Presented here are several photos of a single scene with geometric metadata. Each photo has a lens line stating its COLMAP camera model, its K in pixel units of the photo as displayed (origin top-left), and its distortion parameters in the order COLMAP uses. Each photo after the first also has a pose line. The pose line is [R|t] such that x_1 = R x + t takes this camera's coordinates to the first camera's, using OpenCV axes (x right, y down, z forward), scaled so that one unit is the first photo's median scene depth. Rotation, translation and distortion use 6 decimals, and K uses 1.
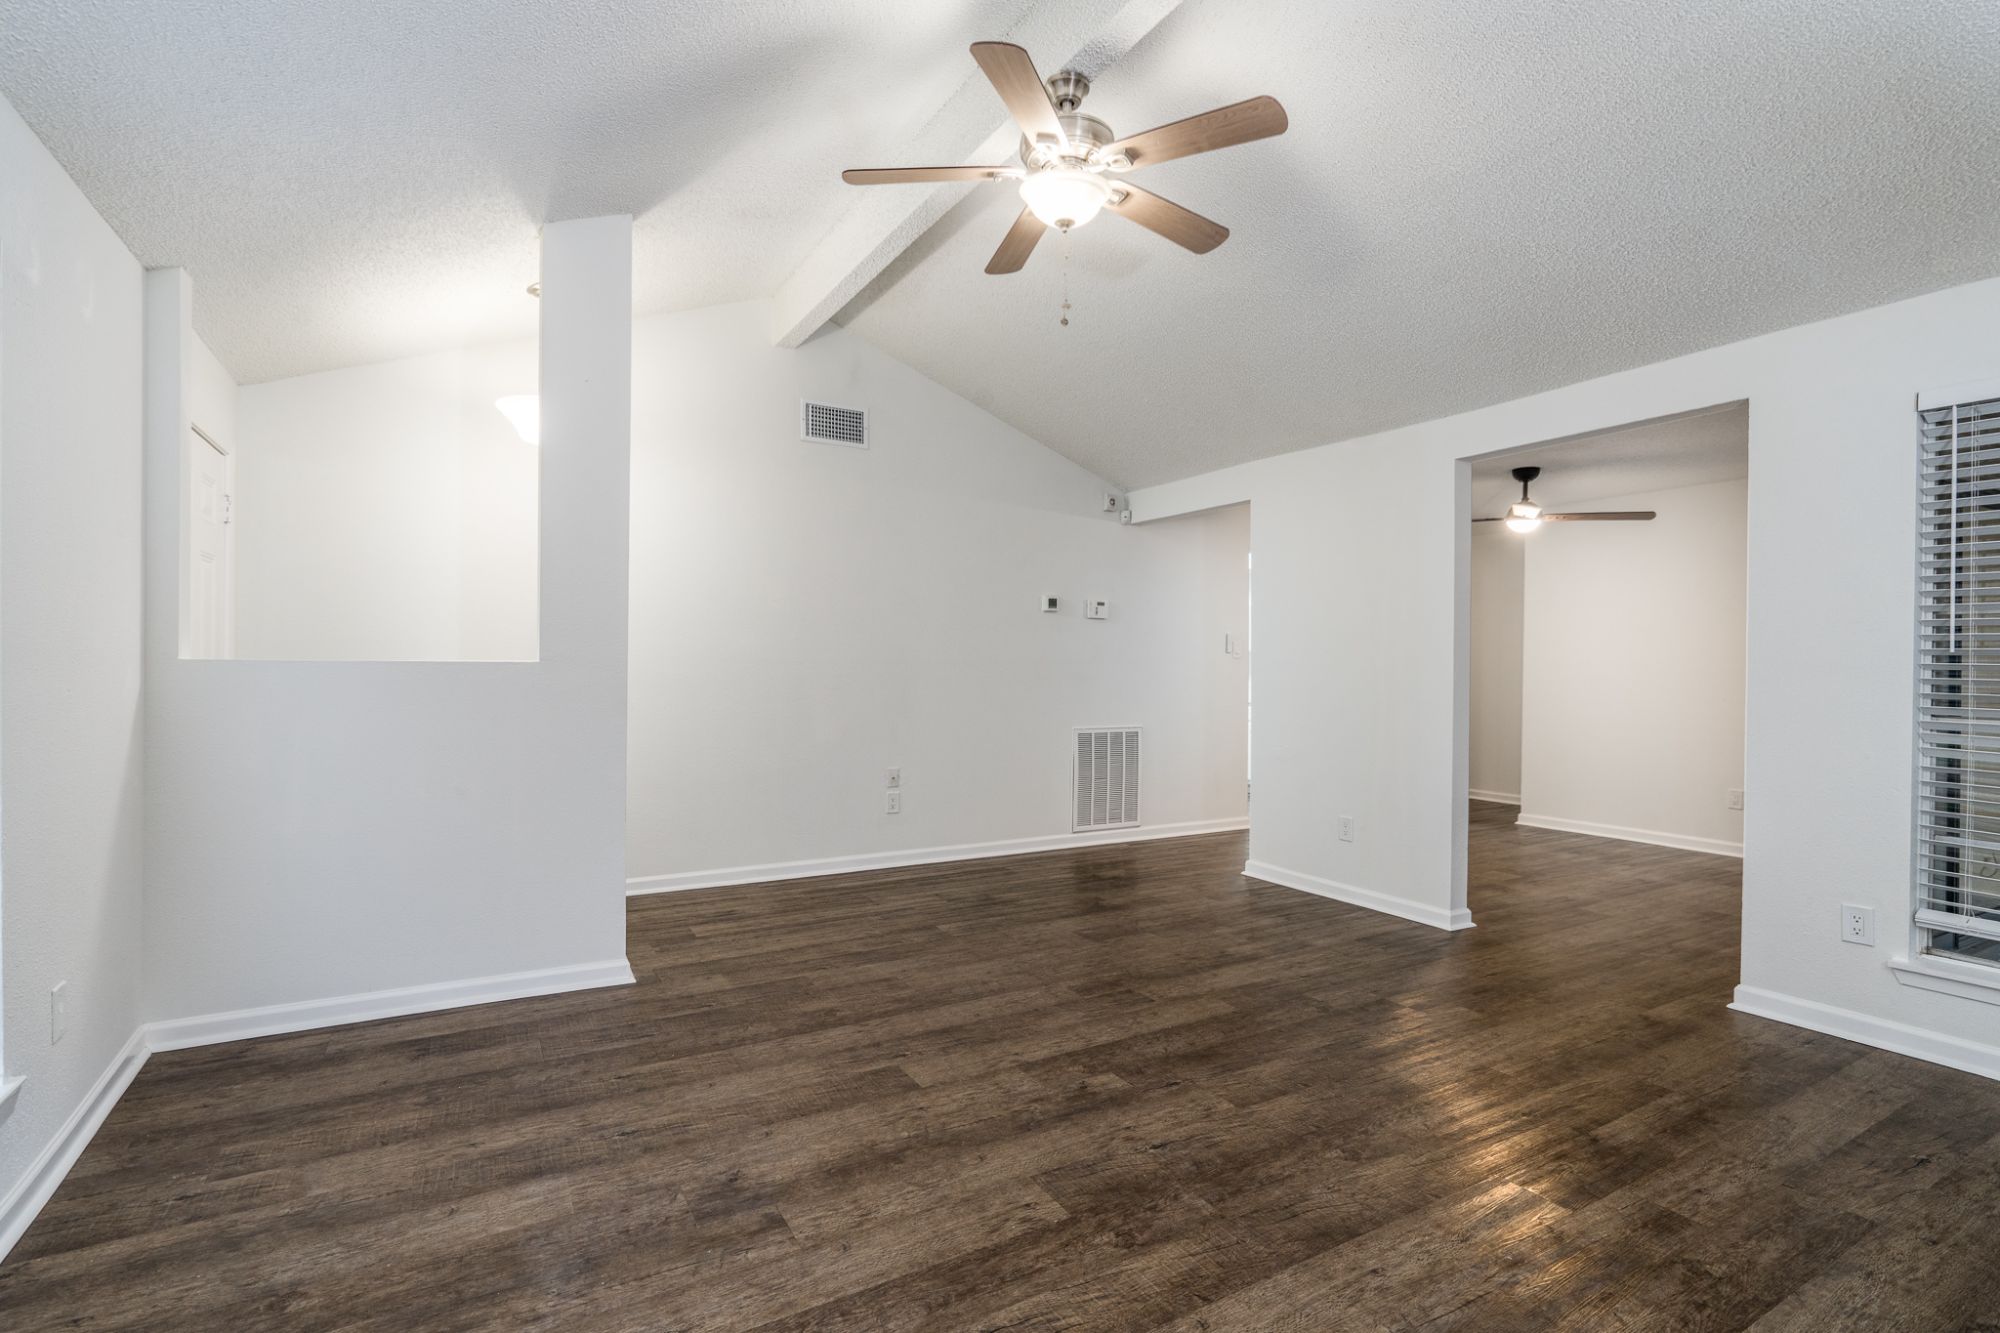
lens RADIAL K [[938.8, 0, 1001.5], [0, 938.8, 668.6], [0, 0, 1]] dist [0.003901, 0.000338]
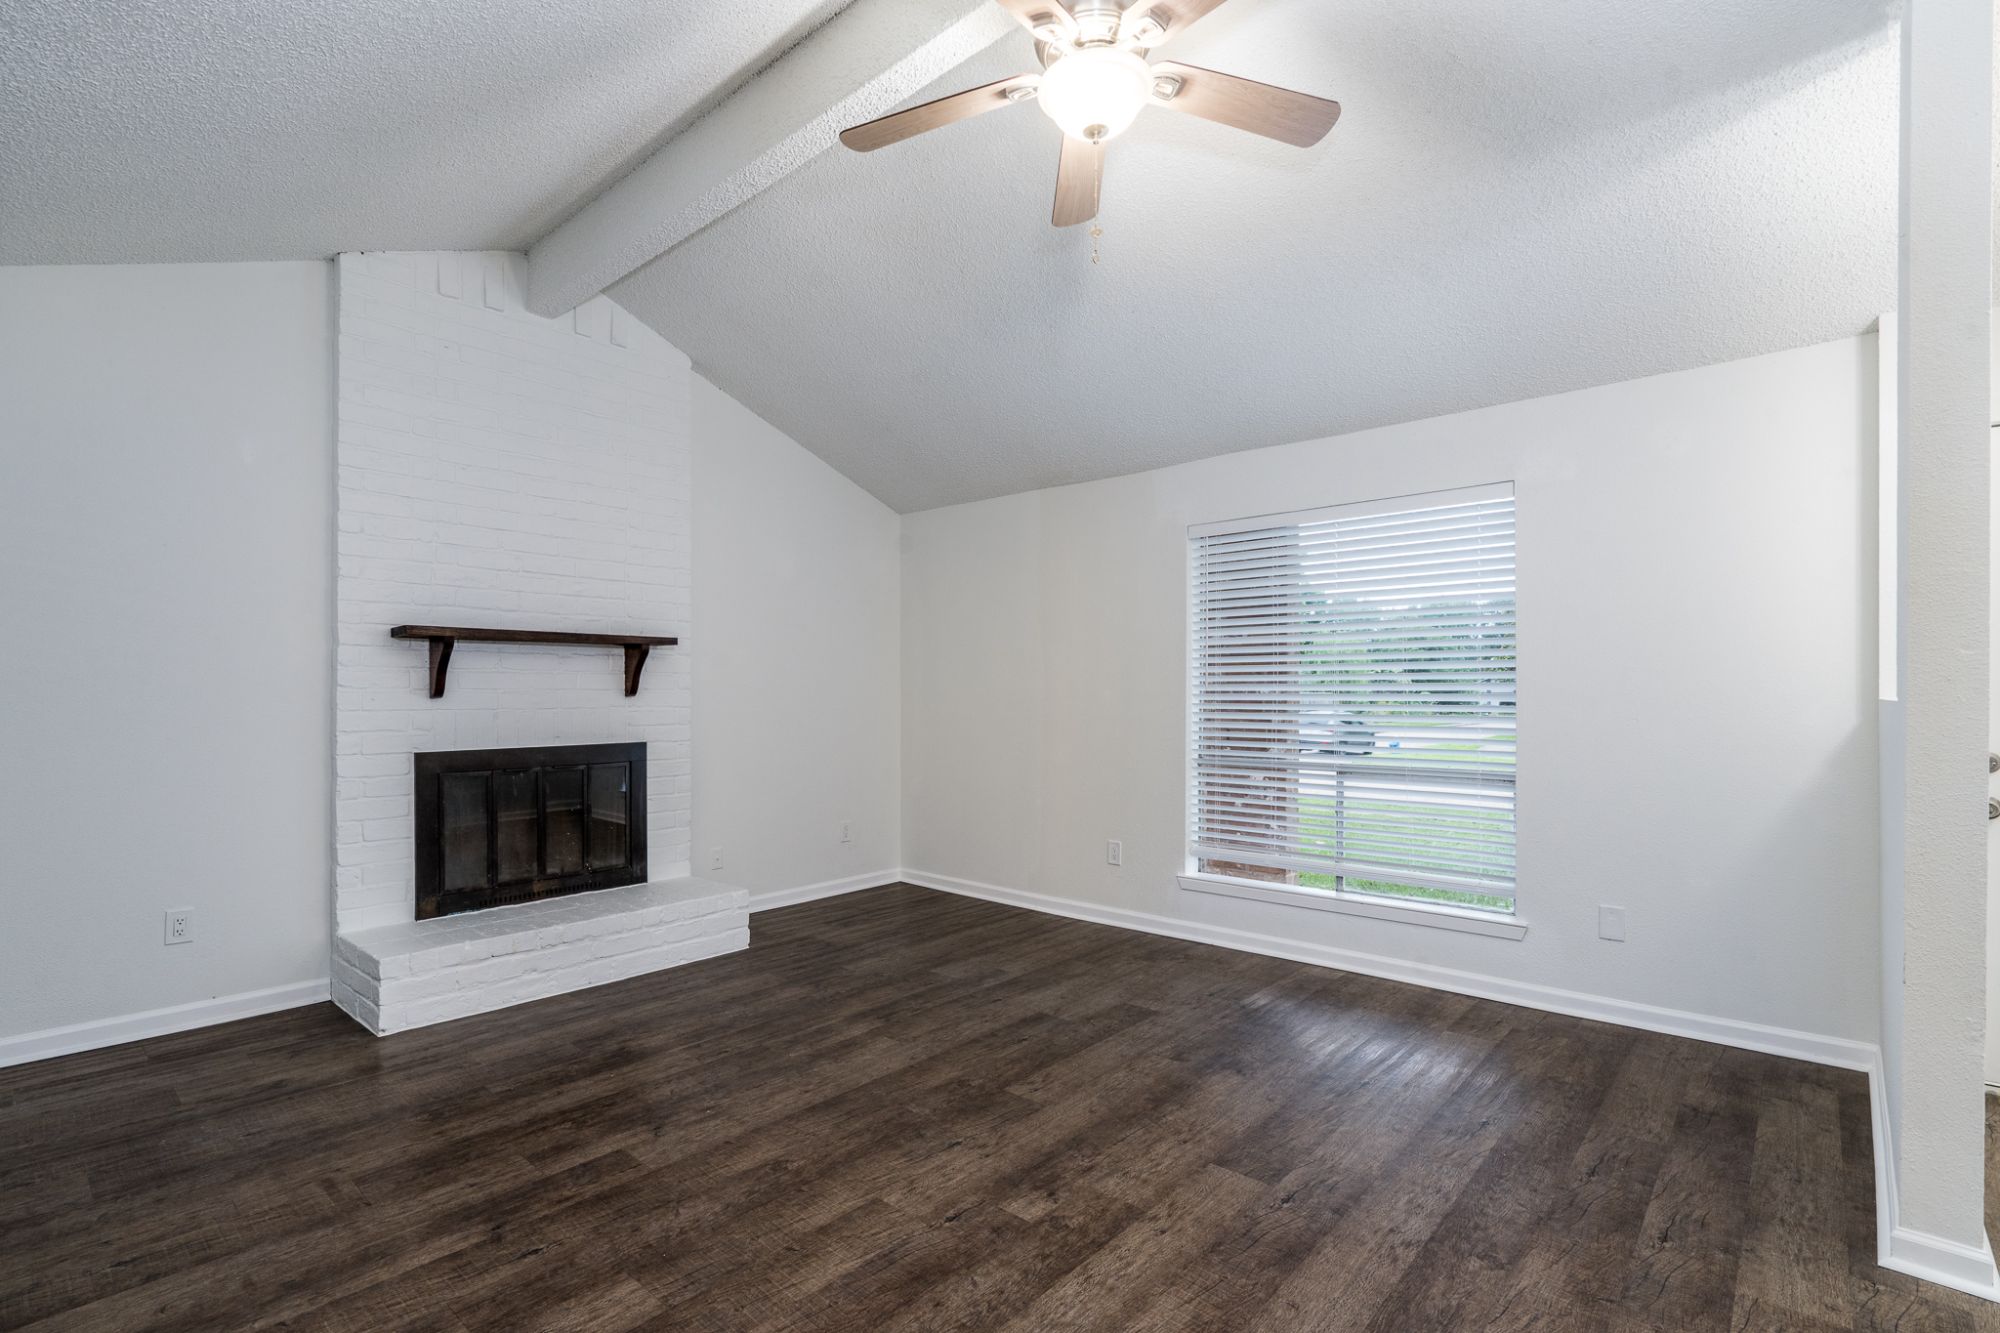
lens RADIAL K [[938.8, 0, 996.5], [0, 938.8, 679.1], [0, 0, 1]] dist [0.003901, 0.000338]
pose [[-0.951736, -0.012811, -0.306649, 0.430686], [-0.009583, 0.999882, -0.012031, -0.023185], [0.306767, -0.008511, -0.951747, 1.911591]]
